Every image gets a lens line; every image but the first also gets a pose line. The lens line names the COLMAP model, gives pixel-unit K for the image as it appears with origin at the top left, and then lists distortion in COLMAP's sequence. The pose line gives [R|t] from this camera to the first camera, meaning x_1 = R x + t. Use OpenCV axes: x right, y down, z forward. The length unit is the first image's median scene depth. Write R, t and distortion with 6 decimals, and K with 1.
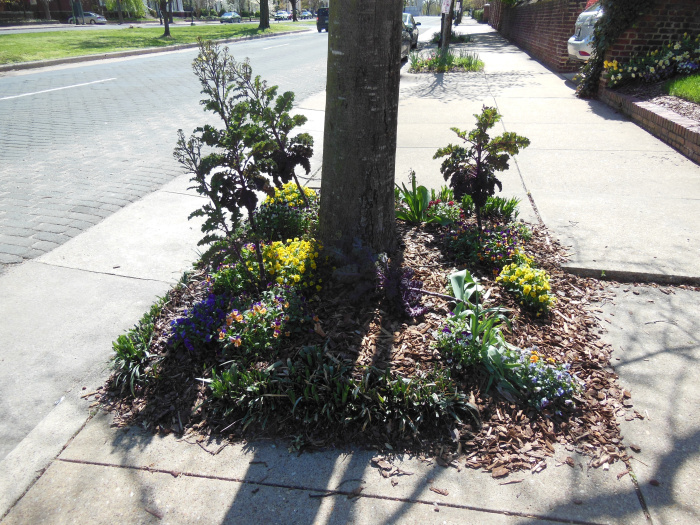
lens RADIAL K [[514.8, 0, 350.0], [0, 514.8, 262.5], [0, 0, 1]] dist [0.002370, 0.035943]
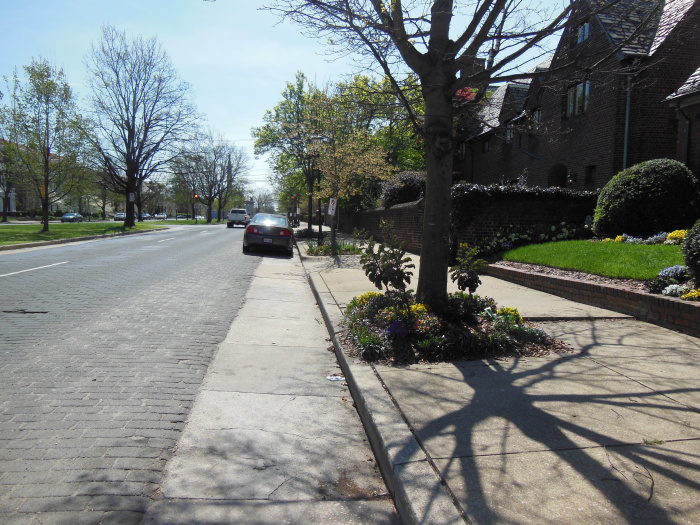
lens RADIAL K [[514.8, 0, 350.0], [0, 514.8, 262.5], [0, 0, 1]] dist [0.002370, 0.035943]
pose [[0.949831, -0.013168, 0.312487, -0.329188], [0.122933, 0.934419, -0.334289, 0.157247], [-0.287592, 0.355933, 0.889158, -0.294754]]
